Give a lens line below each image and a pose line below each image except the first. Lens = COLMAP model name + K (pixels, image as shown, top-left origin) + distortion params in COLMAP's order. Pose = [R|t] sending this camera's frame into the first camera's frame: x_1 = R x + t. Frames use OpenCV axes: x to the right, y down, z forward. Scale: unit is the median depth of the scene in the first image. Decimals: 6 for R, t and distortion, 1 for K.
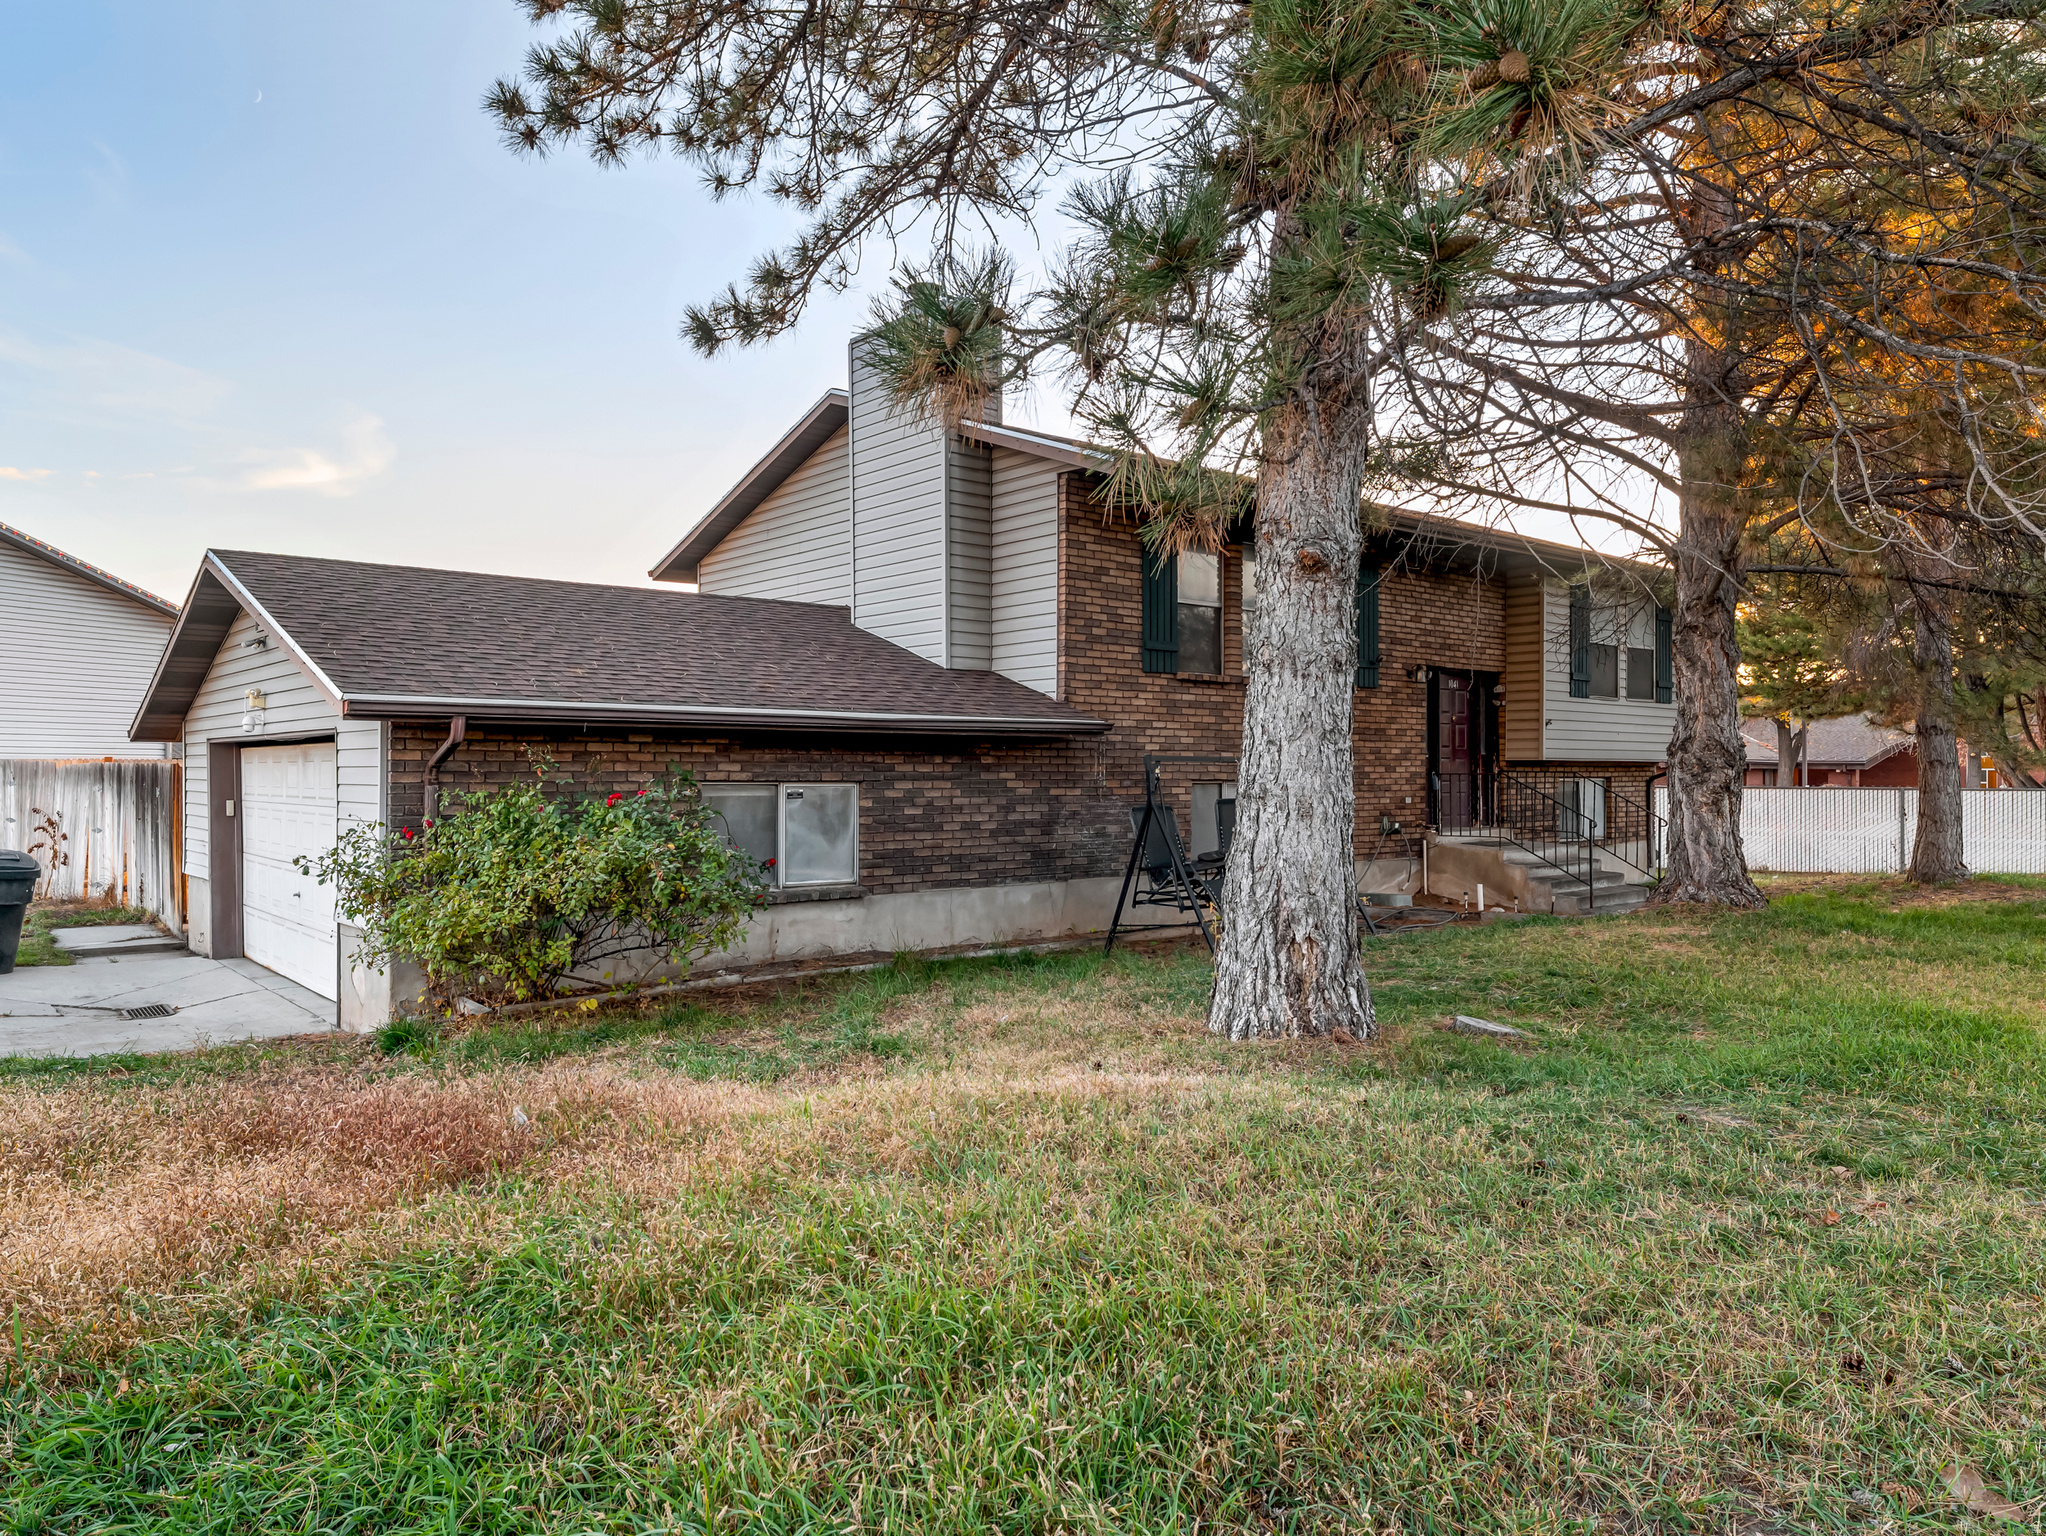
lens RADIAL K [[1352.5, 0, 1023.3], [0, 1352.5, 768.2], [0, 0, 1]] dist [0.007699, 0.000565]
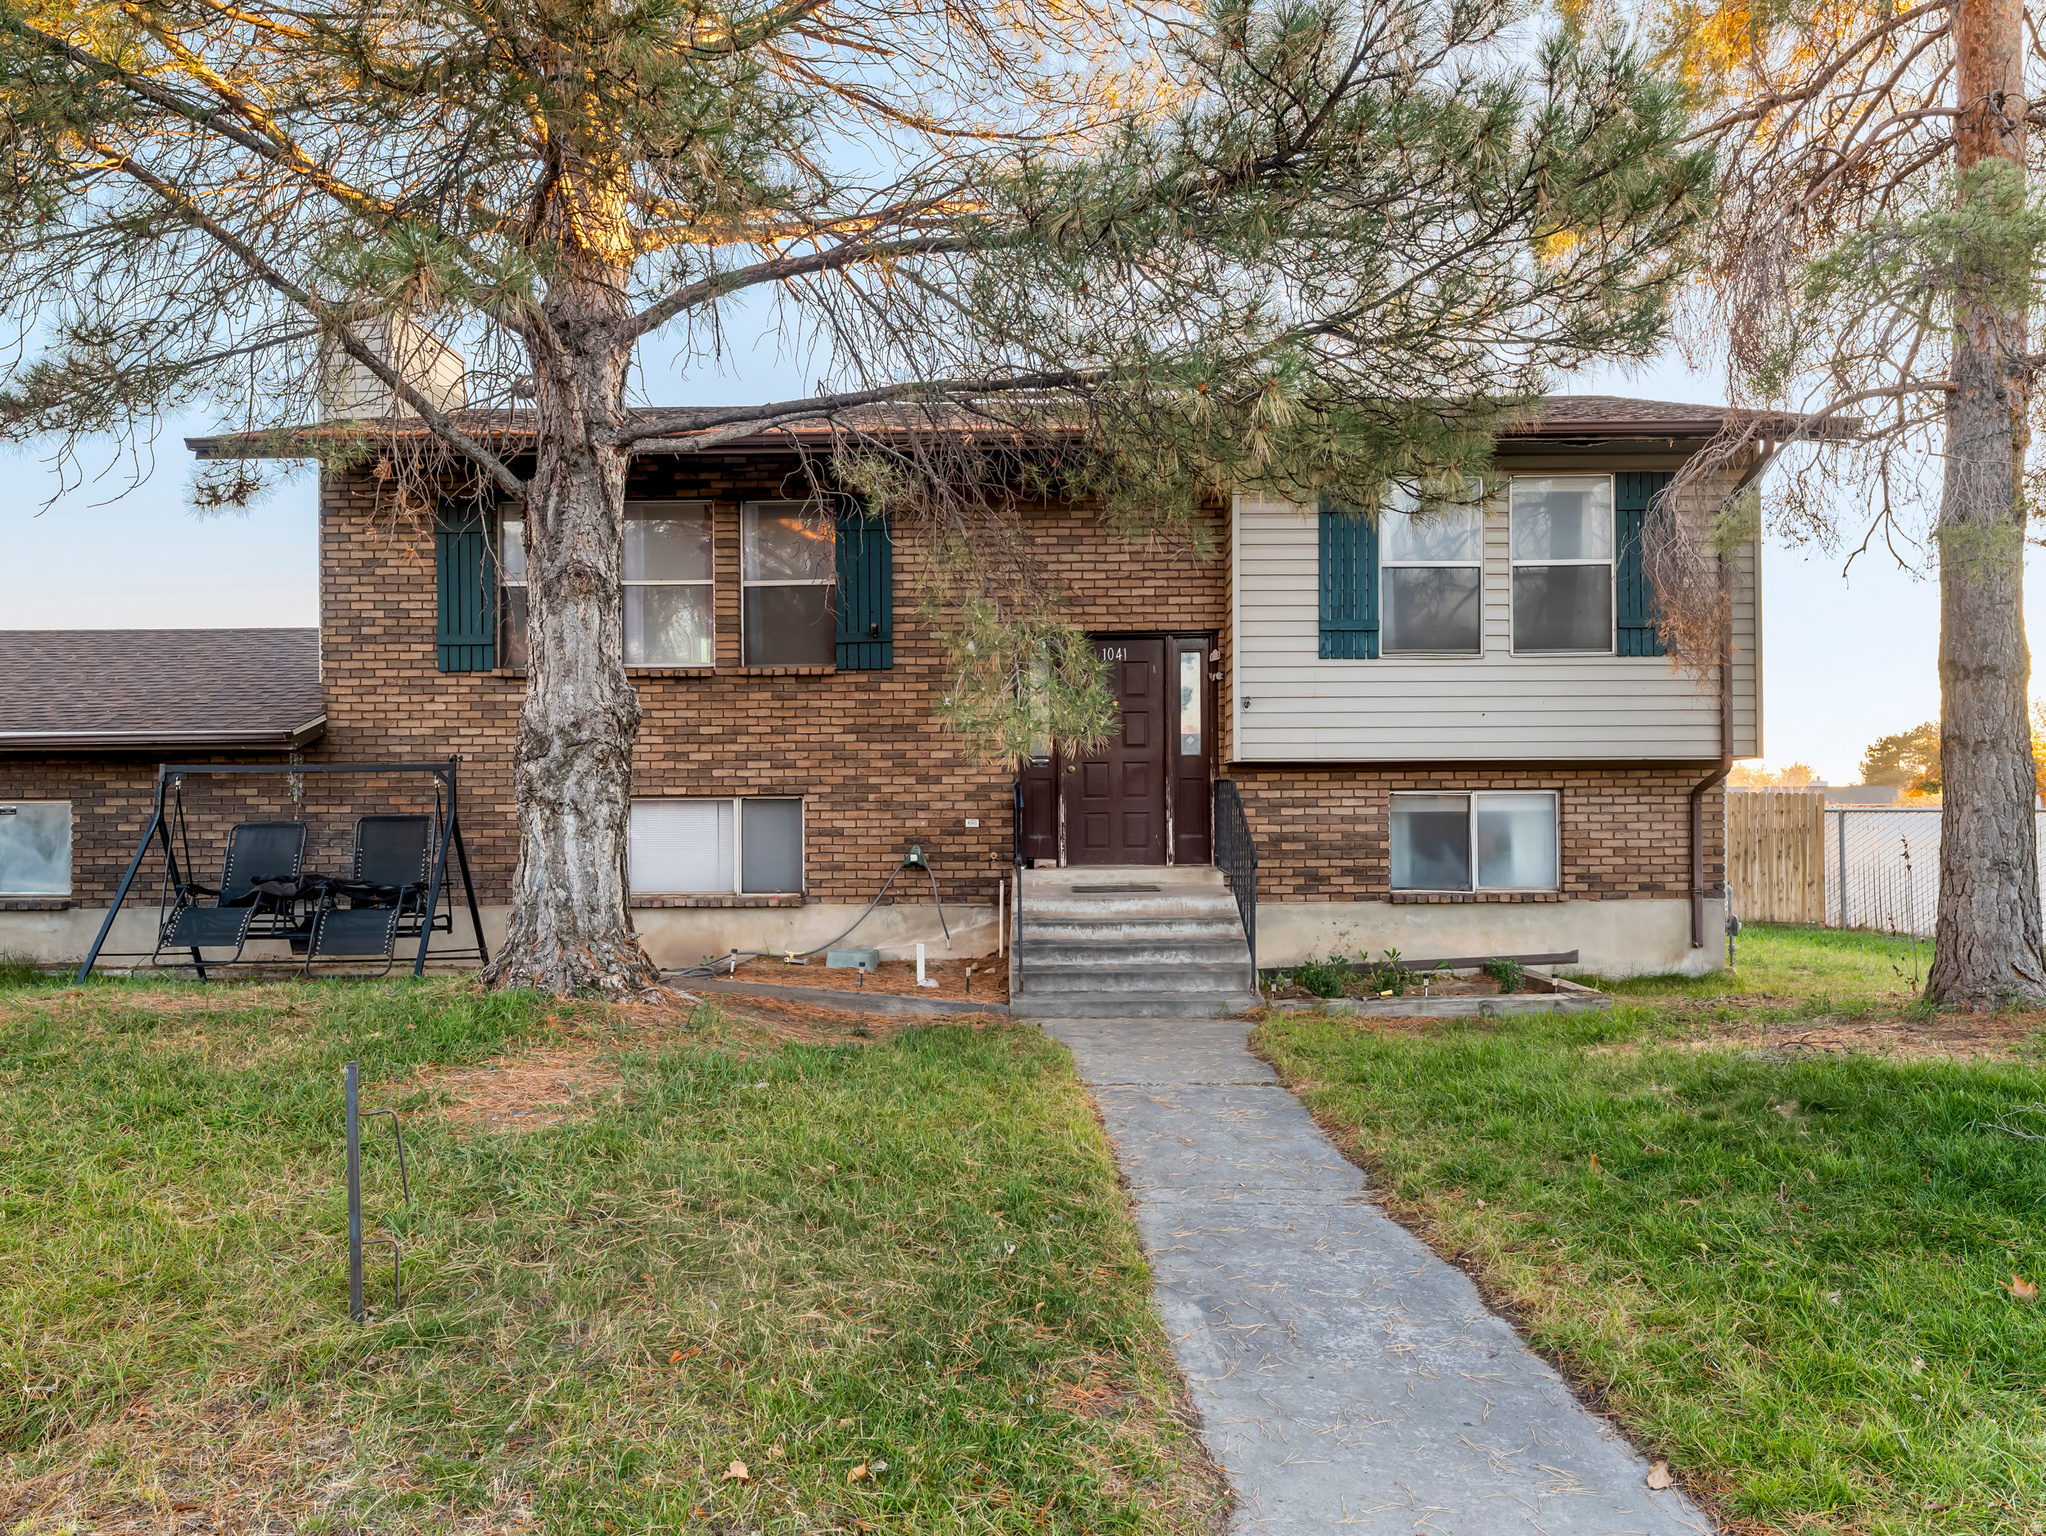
lens RADIAL K [[1352.5, 0, 1023.7], [0, 1352.5, 789.9], [0, 0, 1]] dist [0.007699, 0.000565]
pose [[0.746092, -0.010973, -0.665753, 0.971176], [0.008209, 0.999940, -0.007281, 0.014630], [0.665793, -0.000033, 0.746137, 0.615804]]
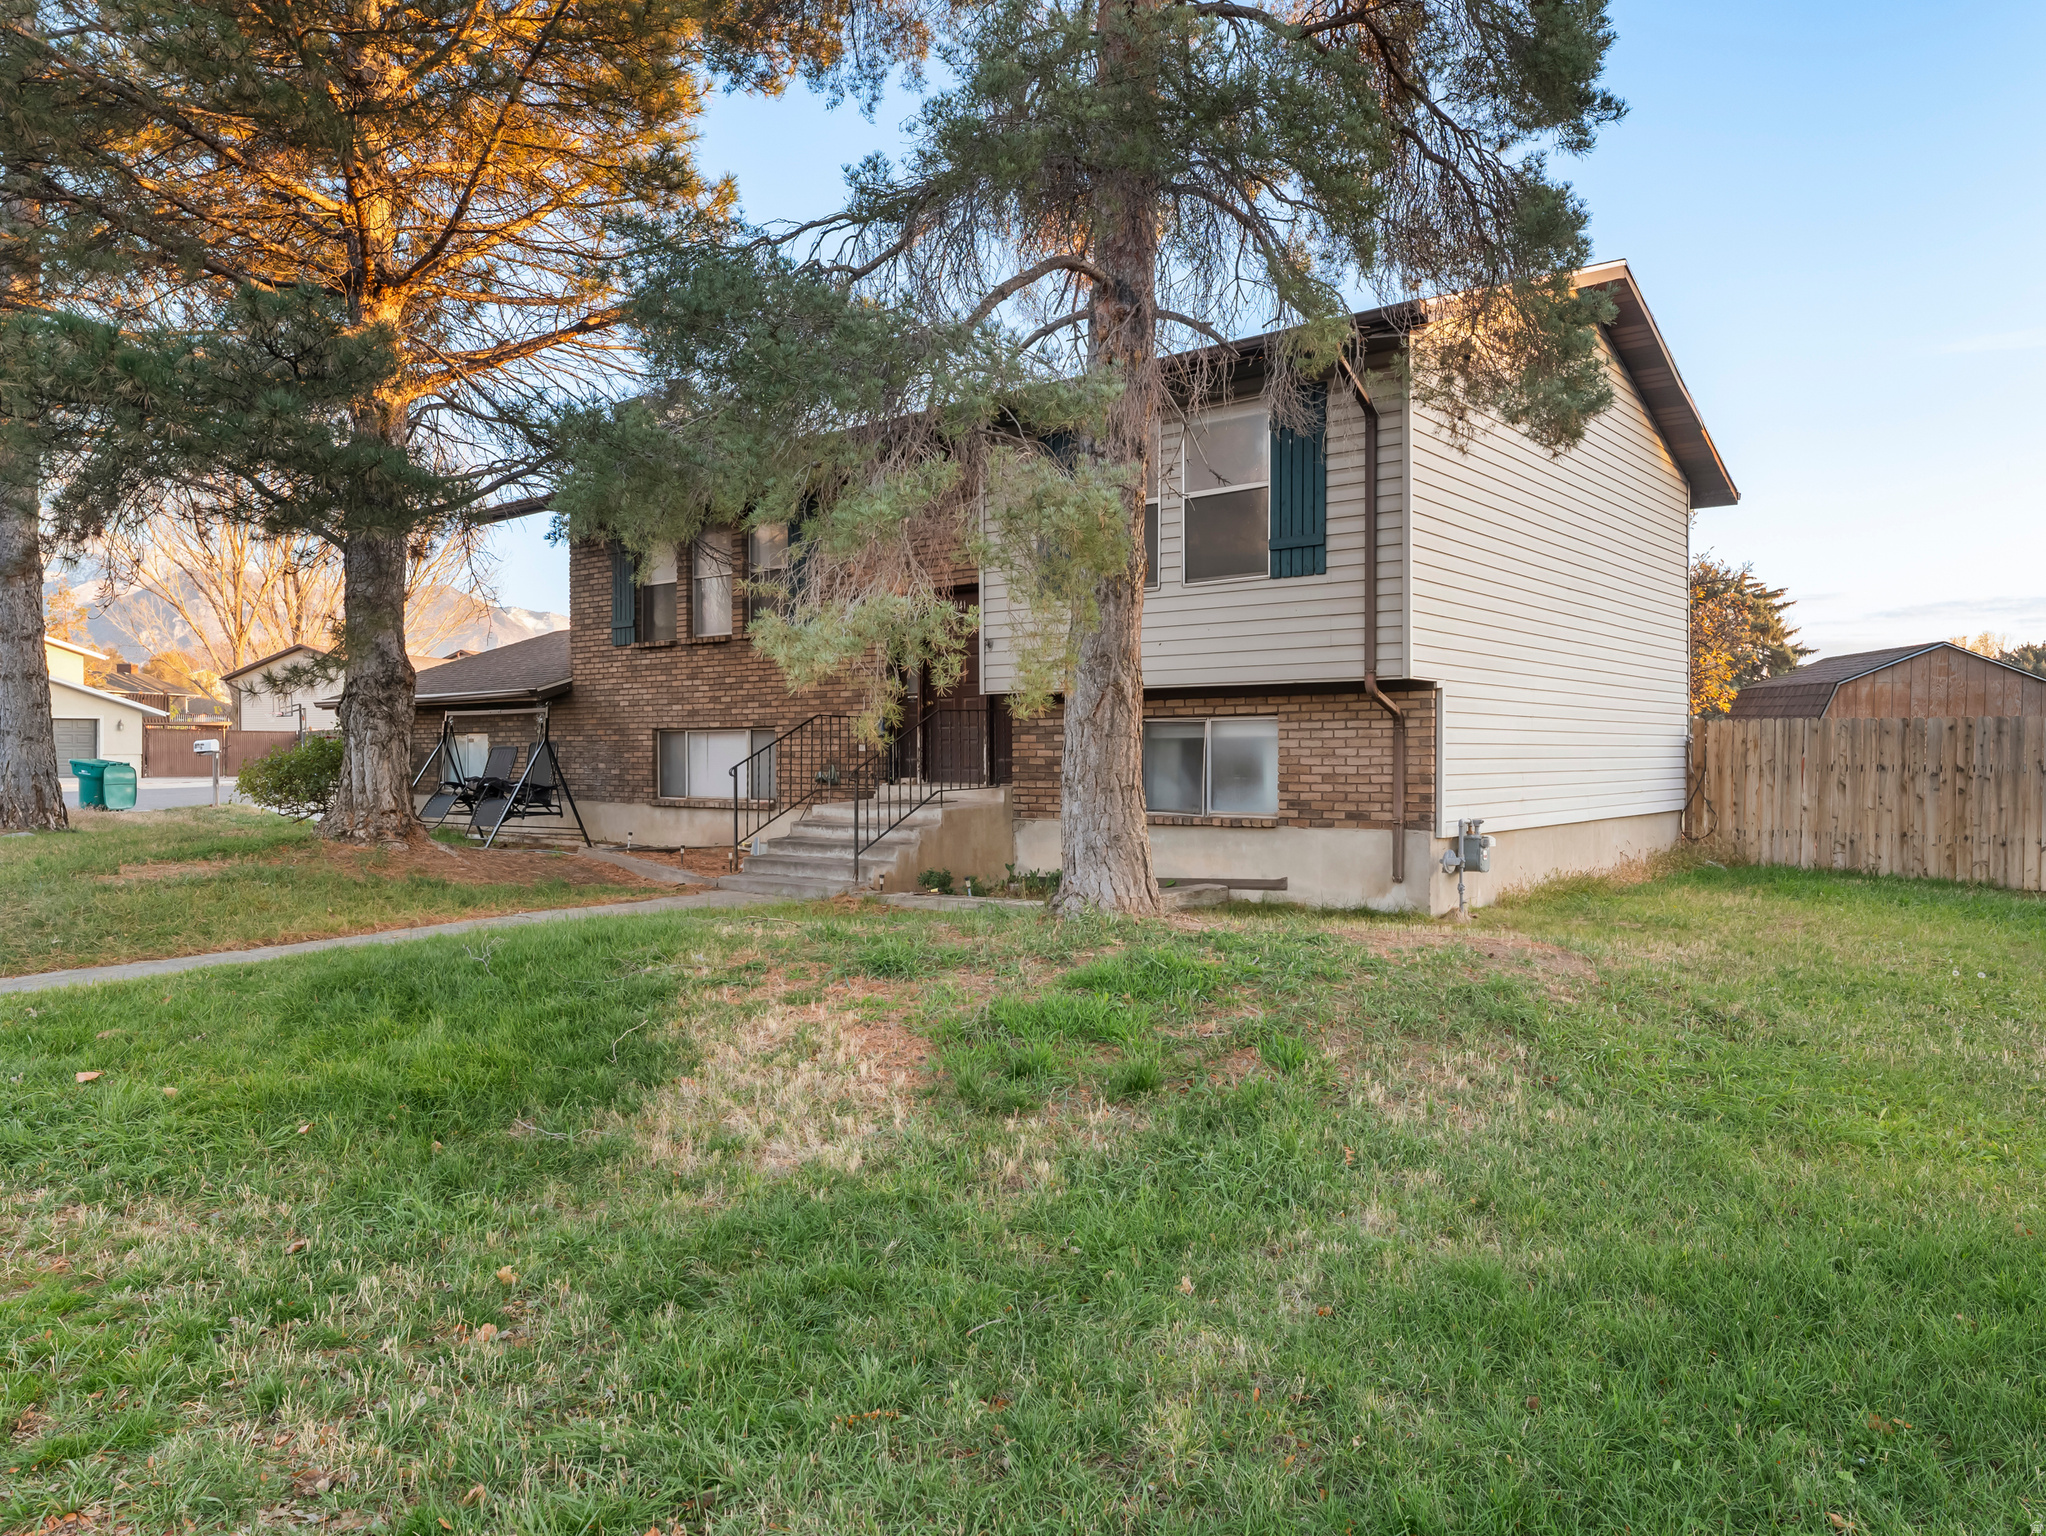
lens RADIAL K [[1352.5, 0, 1026.7], [0, 1352.5, 758.8], [0, 0, 1]] dist [0.007699, 0.000565]
pose [[0.167704, 0.007102, -0.985812, 1.479155], [0.008520, 0.999926, 0.008653, 0.030183], [0.985801, -0.009850, 0.167631, 1.202618]]
